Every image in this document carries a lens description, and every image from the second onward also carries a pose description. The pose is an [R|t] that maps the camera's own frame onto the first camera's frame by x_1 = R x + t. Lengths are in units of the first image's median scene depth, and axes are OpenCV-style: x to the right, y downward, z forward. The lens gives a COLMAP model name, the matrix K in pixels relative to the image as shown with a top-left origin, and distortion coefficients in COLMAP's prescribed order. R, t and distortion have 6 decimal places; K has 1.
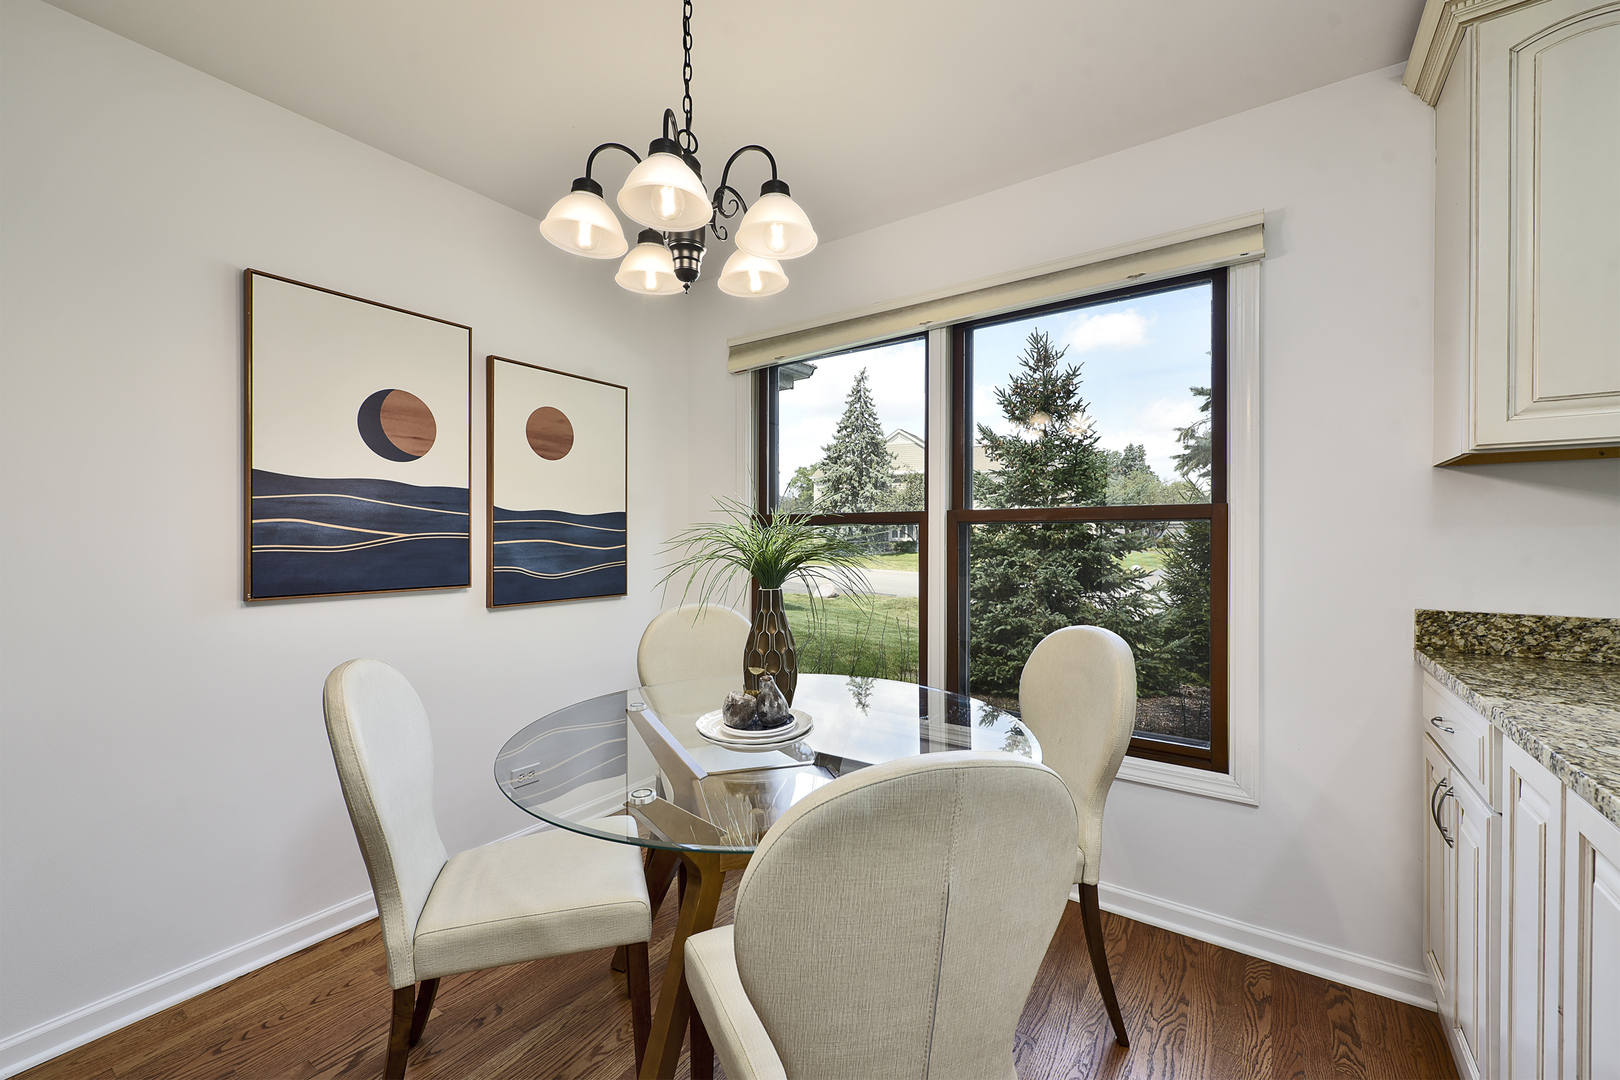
lens RADIAL K [[641.3, 0, 812.4], [0, 641.3, 542.8], [0, 0, 1]] dist [0.002250, 0.000234]
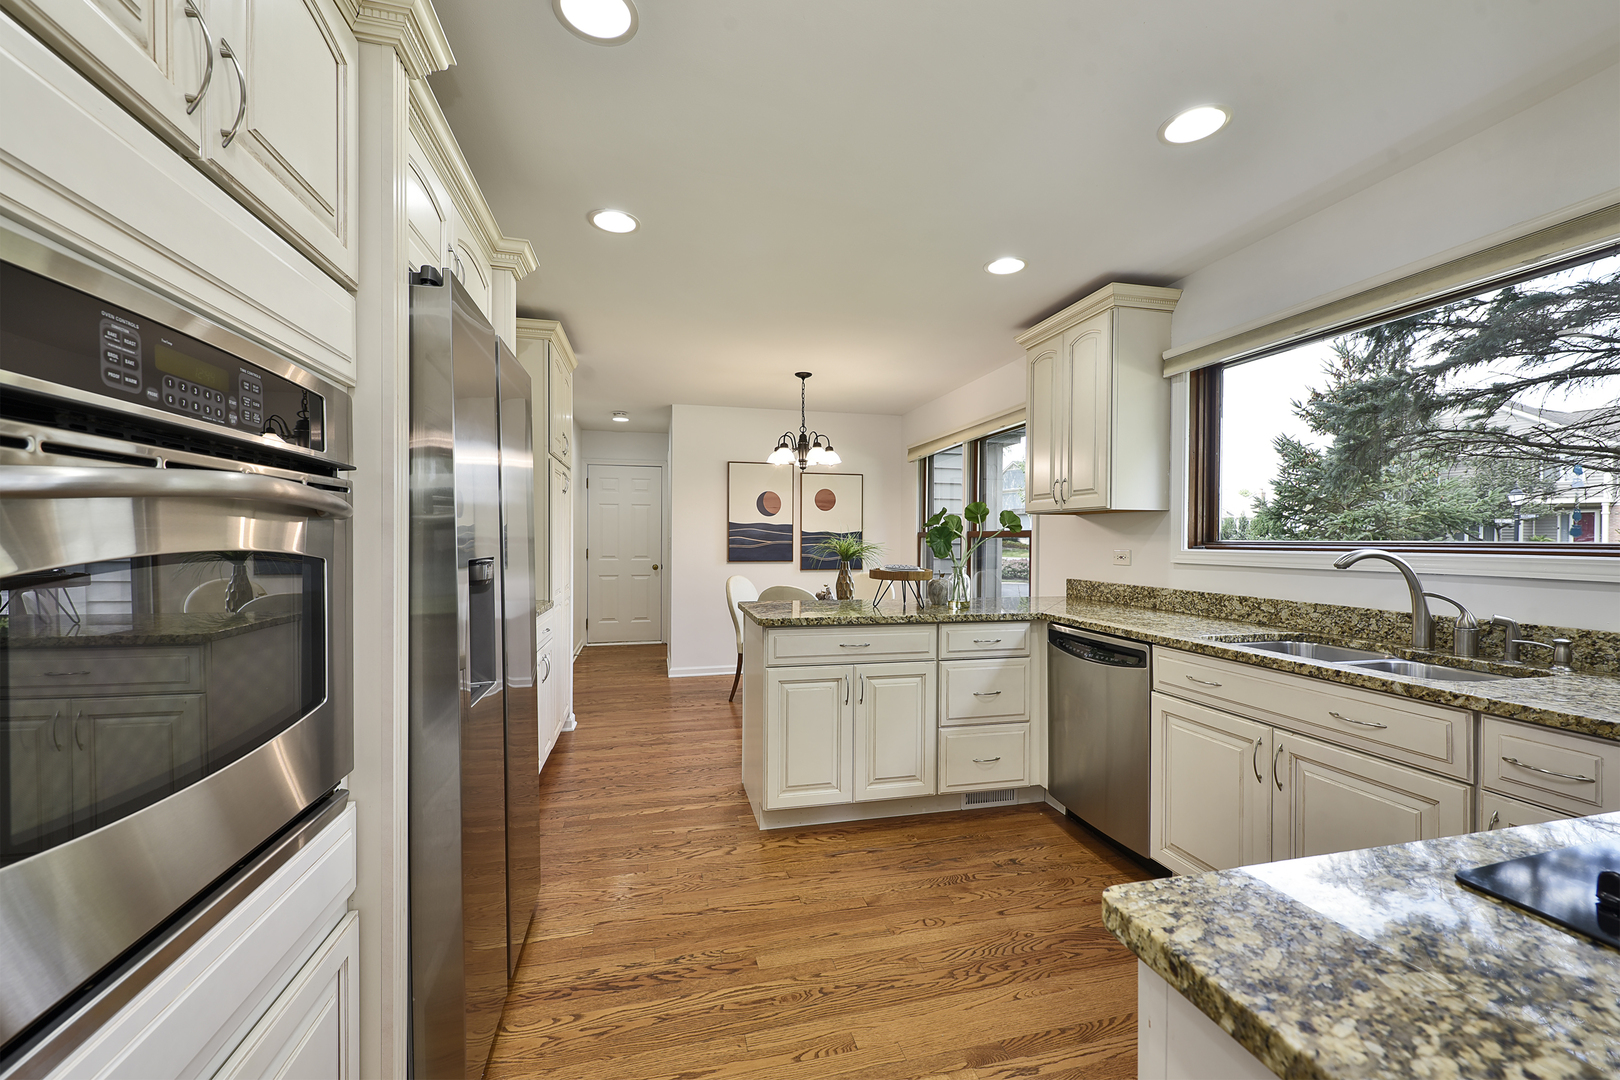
lens RADIAL K [[641.3, 0, 810.0], [0, 641.3, 544.3], [0, 0, 1]] dist [0.002250, 0.000234]
pose [[0.748496, 0.008417, -0.663086, 1.690285], [-0.009133, 0.999955, 0.002385, -0.012738], [0.663077, 0.004271, 0.748539, -1.241533]]
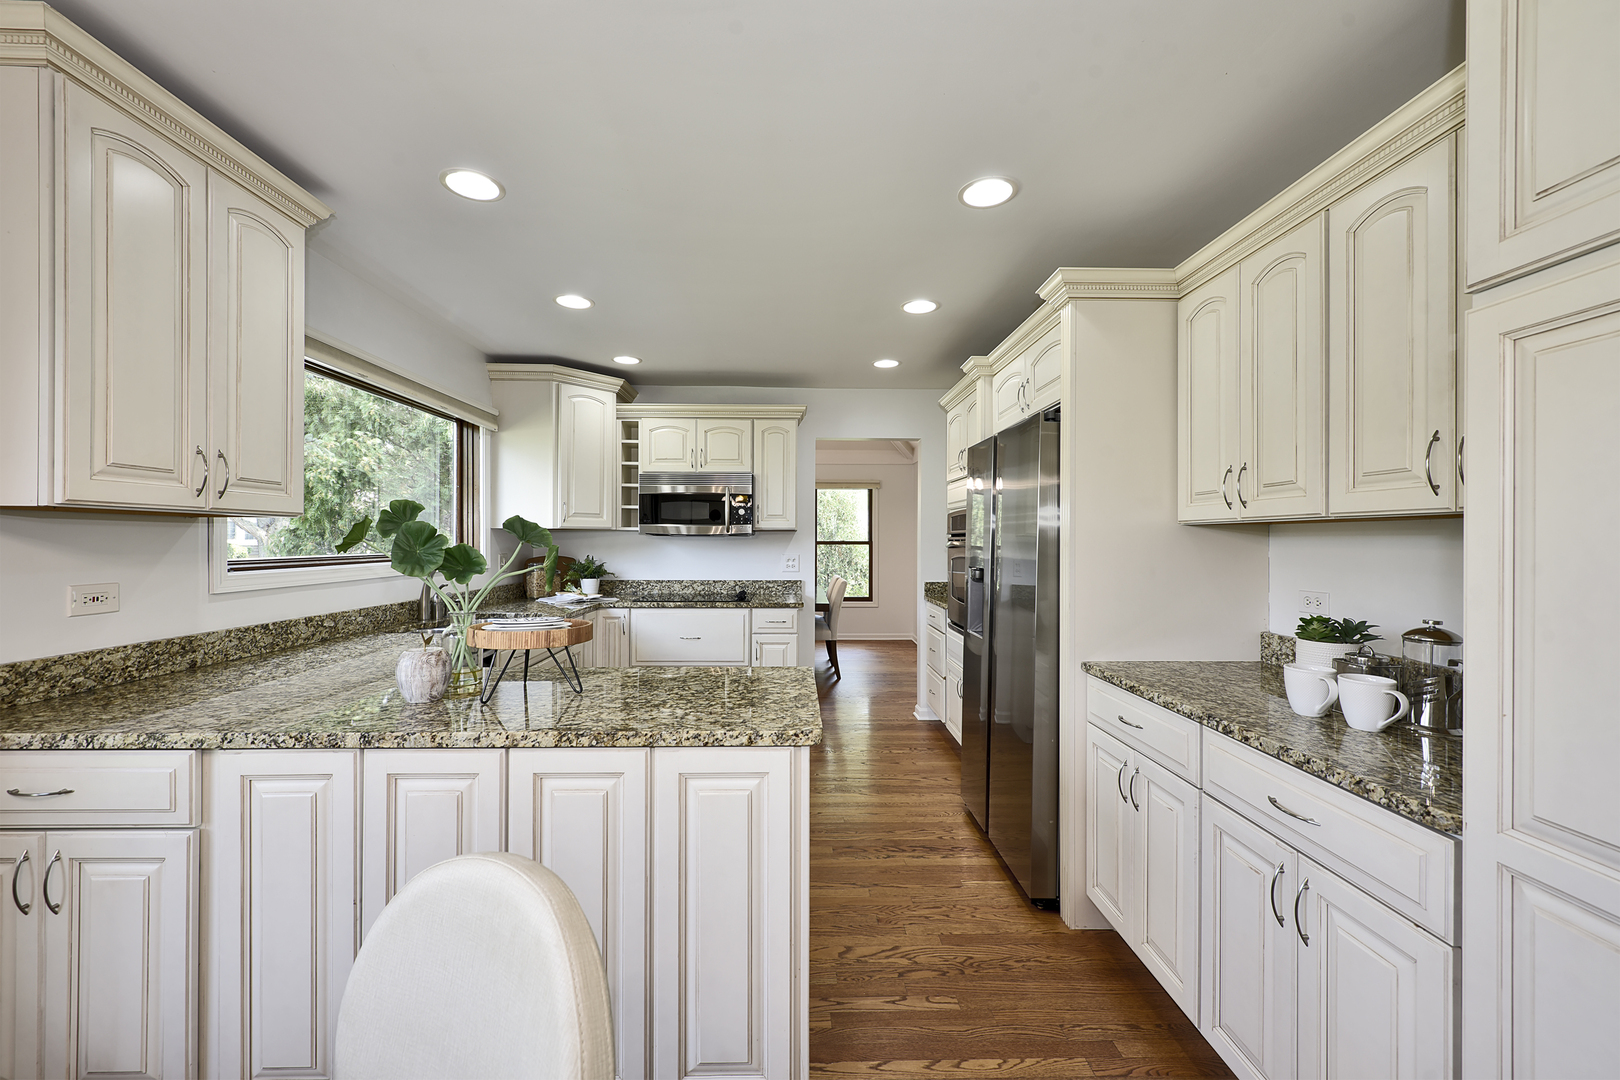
lens RADIAL K [[641.3, 0, 803.1], [0, 641.3, 537.6], [0, 0, 1]] dist [0.002250, 0.000234]
pose [[-0.587814, -0.001503, 0.808995, -0.355051], [-0.000065, 0.999998, 0.001810, -0.075561], [-0.808996, 0.001011, -0.587813, 0.526282]]
